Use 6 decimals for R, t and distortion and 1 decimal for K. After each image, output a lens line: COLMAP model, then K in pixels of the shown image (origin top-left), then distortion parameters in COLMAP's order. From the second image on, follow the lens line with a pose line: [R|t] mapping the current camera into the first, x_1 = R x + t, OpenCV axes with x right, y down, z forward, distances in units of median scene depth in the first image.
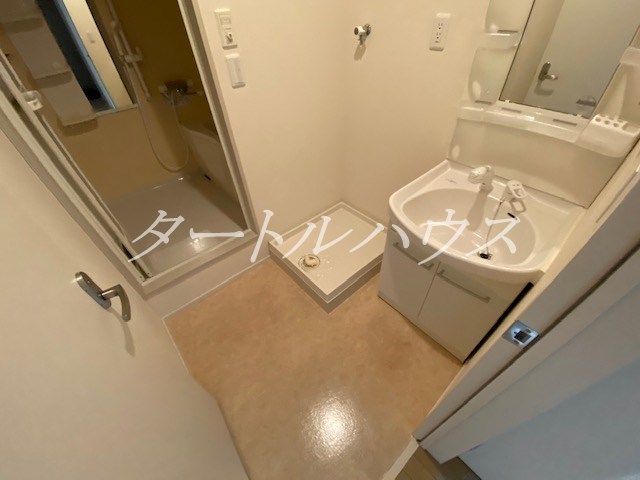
lens RADIAL K [[258.5, 0, 317.4], [0, 258.5, 242.5], [0, 0, 1]] dist [0.017762, -0.018348]
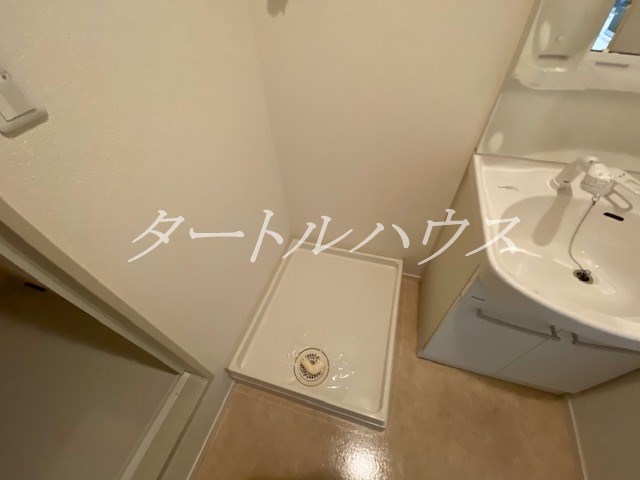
lens RADIAL K [[258.5, 0, 317.4], [0, 258.5, 242.5], [0, 0, 1]] dist [0.017762, -0.018348]
pose [[0.846607, -0.399224, 0.351961, -0.181068], [0.377312, 0.916614, 0.132113, -0.400387], [-0.375355, 0.020951, 0.926644, 0.621365]]
